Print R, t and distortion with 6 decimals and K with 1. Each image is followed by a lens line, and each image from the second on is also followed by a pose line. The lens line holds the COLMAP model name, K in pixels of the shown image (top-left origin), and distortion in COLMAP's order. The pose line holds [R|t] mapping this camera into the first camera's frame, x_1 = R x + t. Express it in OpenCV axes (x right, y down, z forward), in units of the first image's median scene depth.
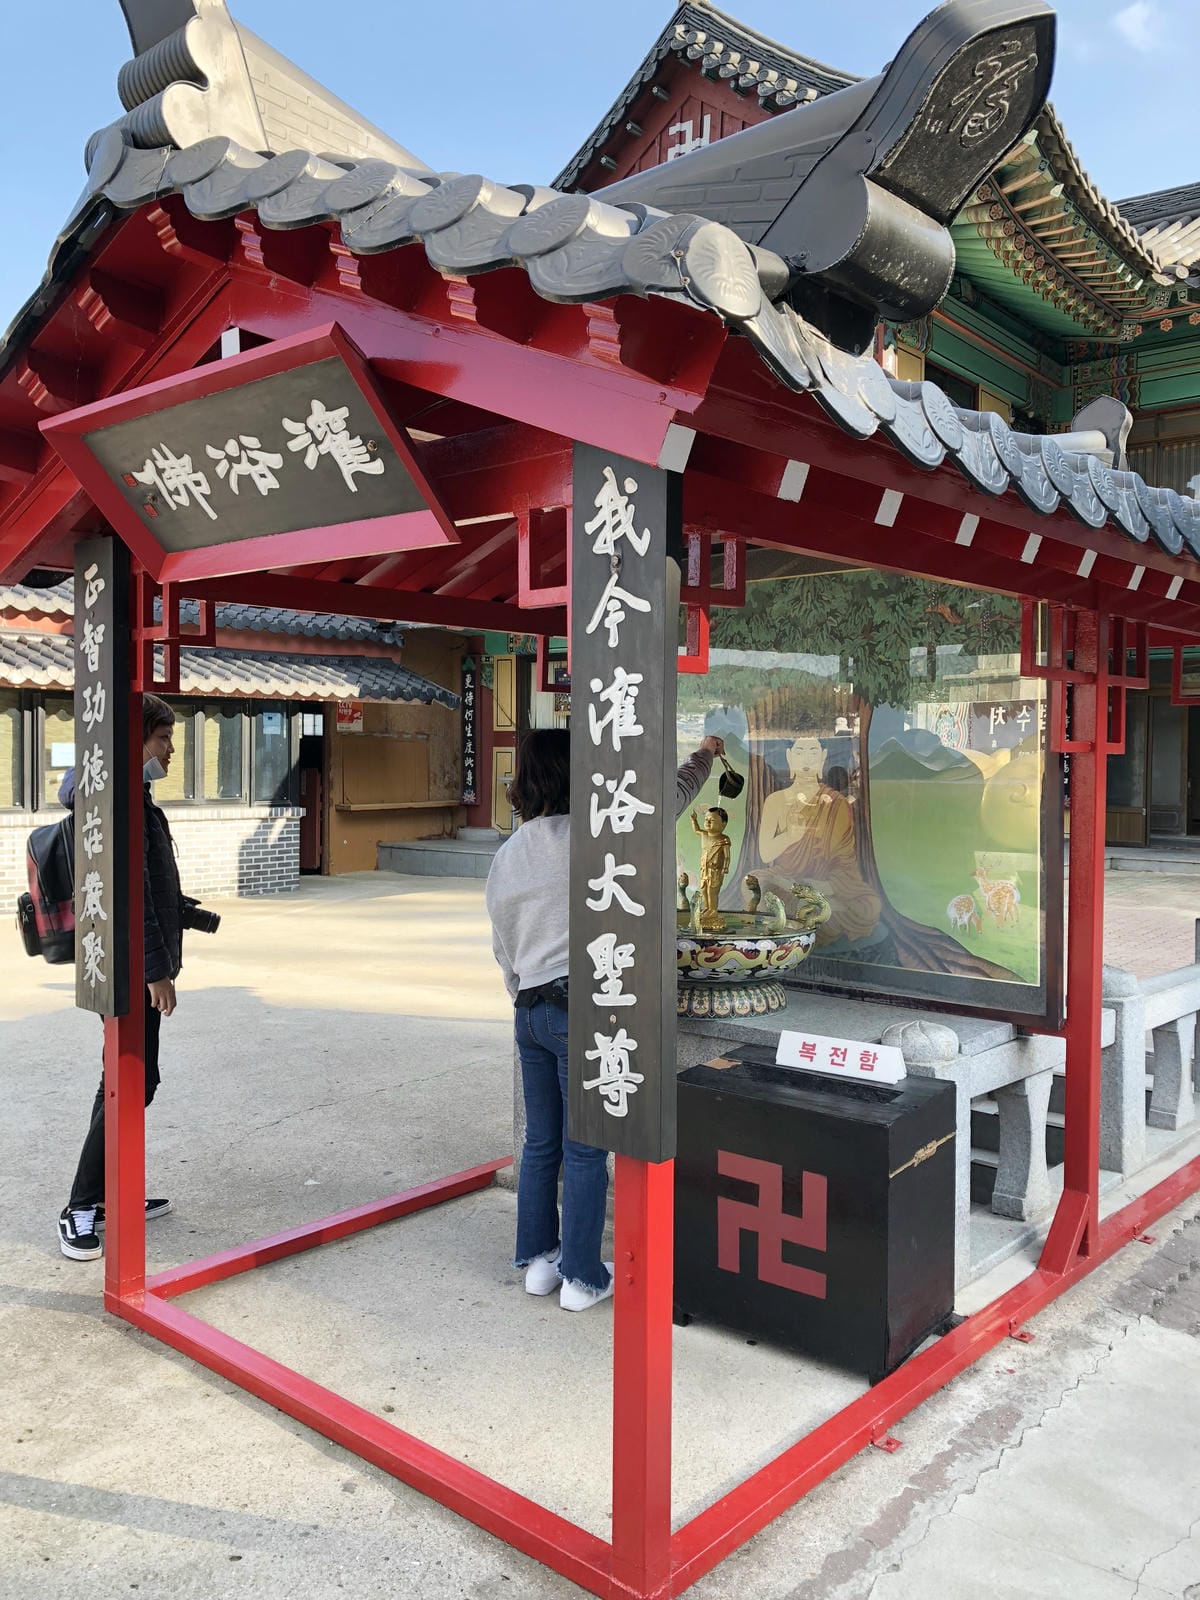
lens RADIAL K [[1287.3, 0, 599.7], [0, 1287.3, 796.8], [0, 0, 1]] dist [0.041134, -0.041543]
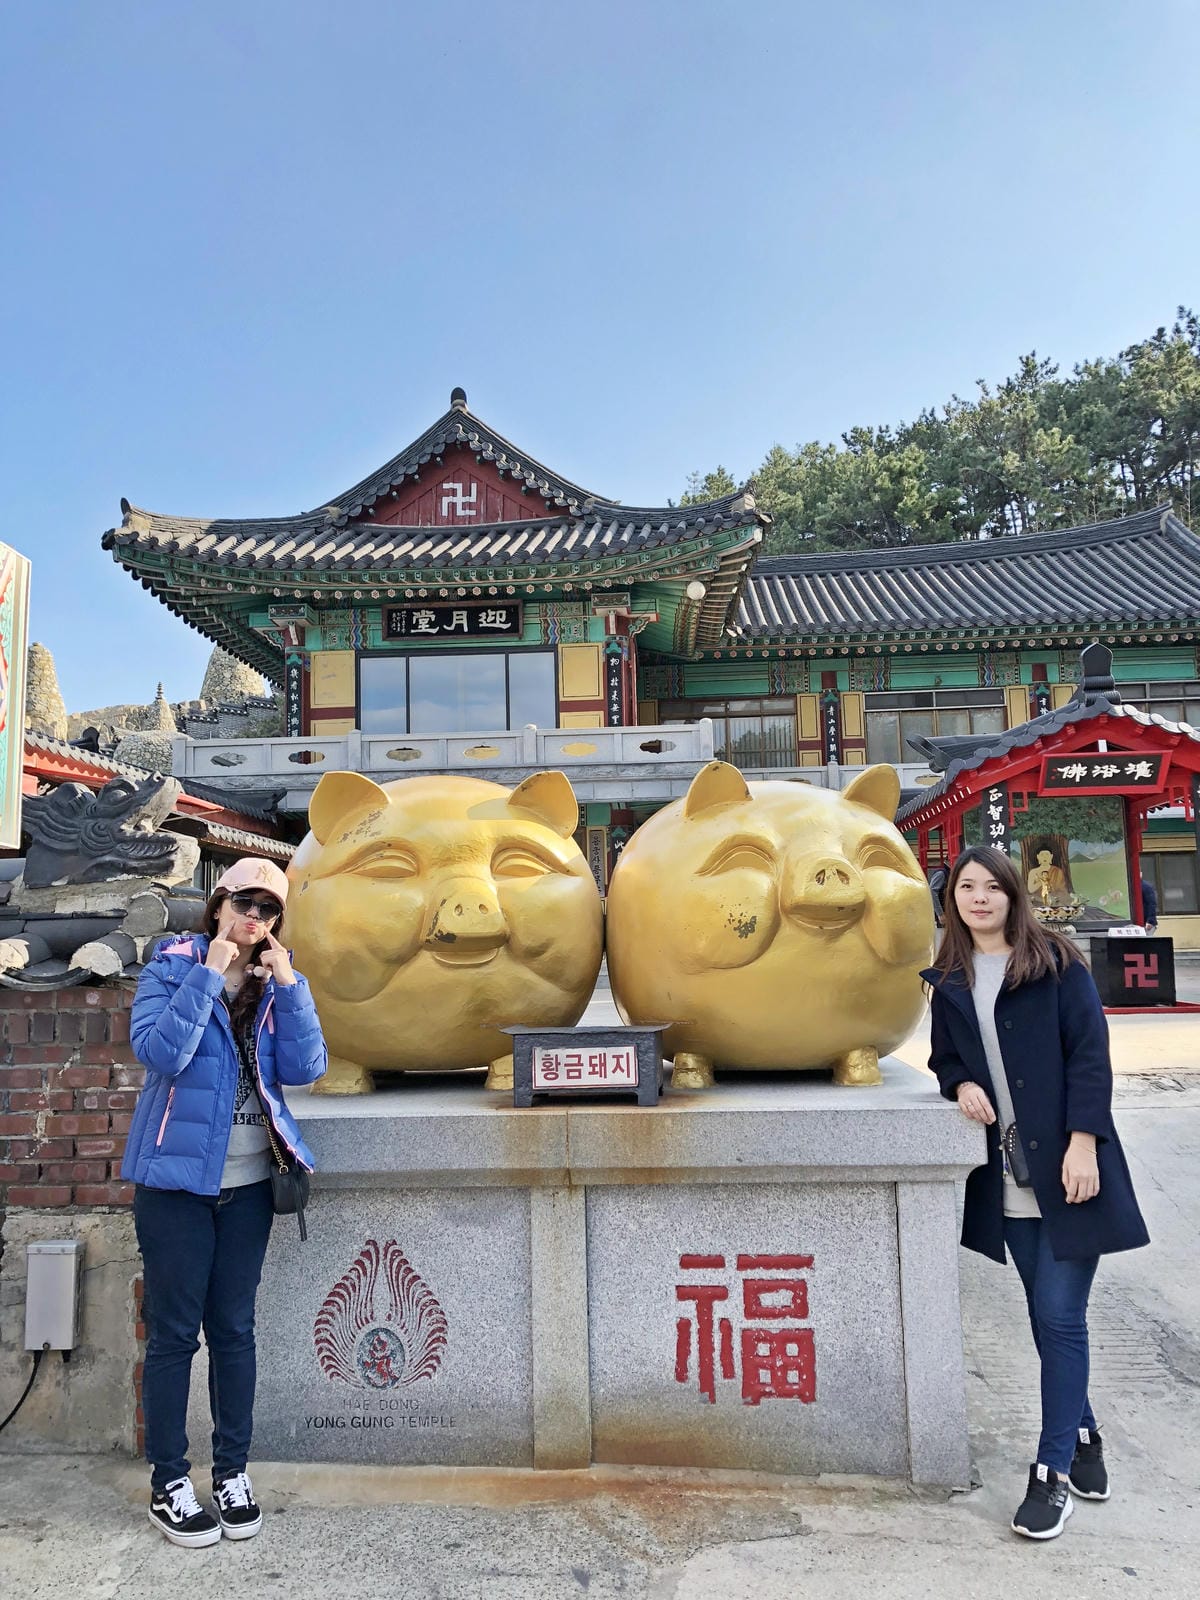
lens RADIAL K [[1287.3, 0, 599.8], [0, 1287.3, 800.6], [0, 0, 1]] dist [0.041134, -0.041543]
pose [[0.802951, 0.045151, 0.594332, -2.958925], [0.048775, 0.988805, -0.141013, 0.256653], [-0.594046, 0.142215, 0.791760, -0.977114]]
